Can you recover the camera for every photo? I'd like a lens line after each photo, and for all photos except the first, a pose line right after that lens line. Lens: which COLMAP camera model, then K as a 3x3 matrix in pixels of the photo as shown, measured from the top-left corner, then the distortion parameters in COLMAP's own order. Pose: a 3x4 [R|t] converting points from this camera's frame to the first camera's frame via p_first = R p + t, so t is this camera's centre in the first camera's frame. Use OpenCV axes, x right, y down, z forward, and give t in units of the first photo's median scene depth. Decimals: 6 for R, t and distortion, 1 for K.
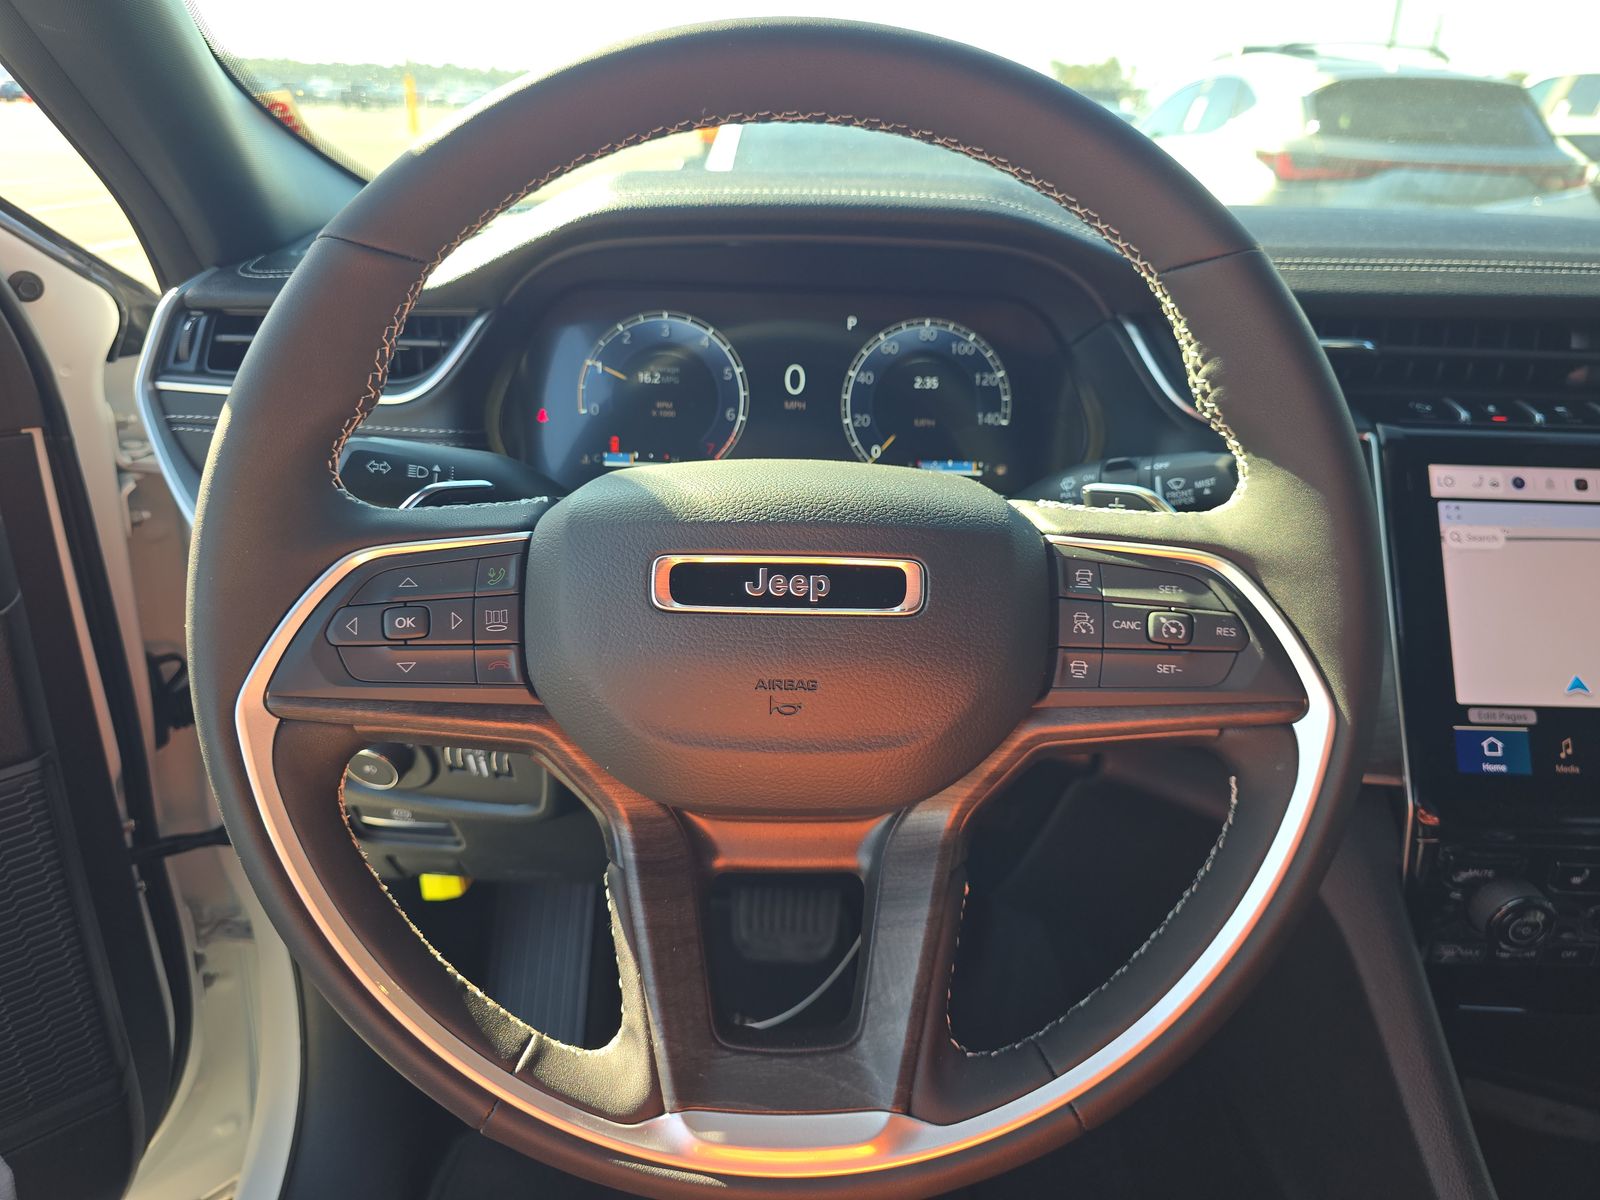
lens RADIAL K [[1076.4, 0, 800.0], [0, 1076.4, 600.0], [0, 0, 1]] dist [-0.010397, -0.006184]
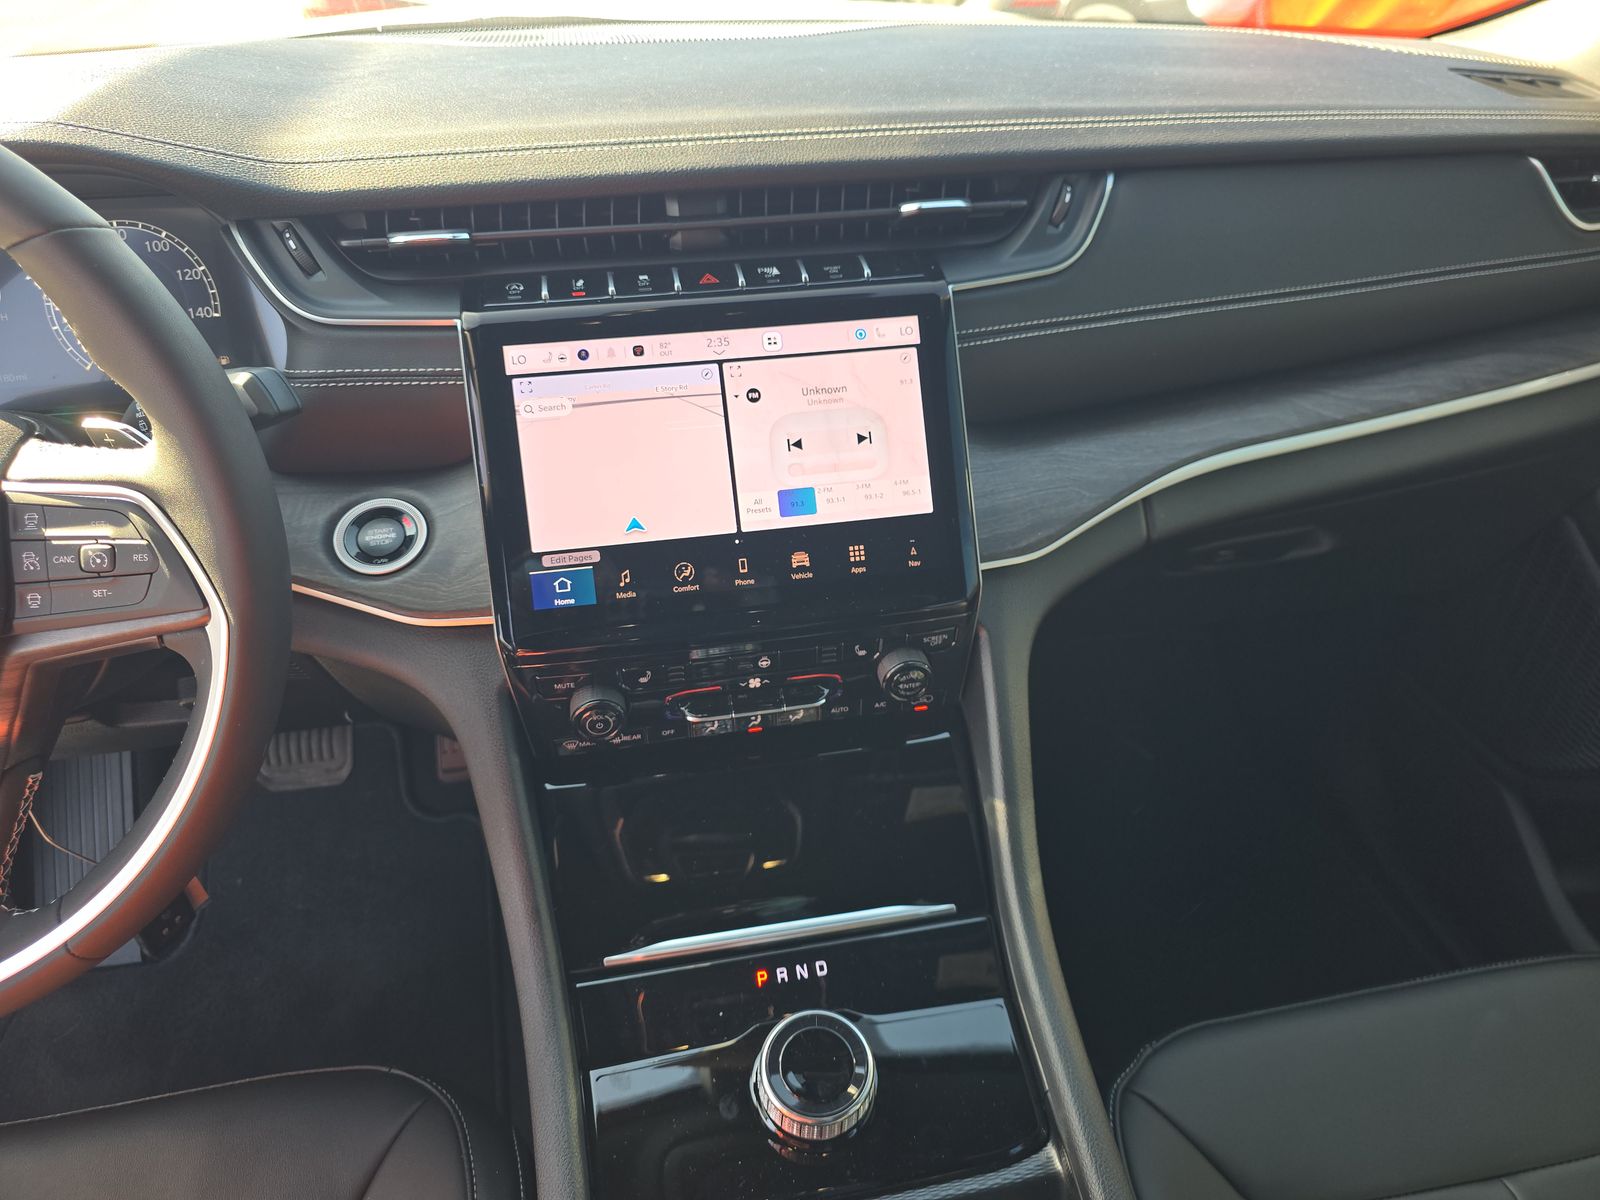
lens RADIAL K [[1059.8, 0, 800.0], [0, 1059.8, 600.0], [0, 0, 1]] dist [0.009295, -0.001445]
pose [[0.978906, -0.139112, 0.149634, 0.725250], [0.103844, 0.969505, 0.221984, -0.086310], [-0.175952, -0.201763, 0.963500, -0.215415]]
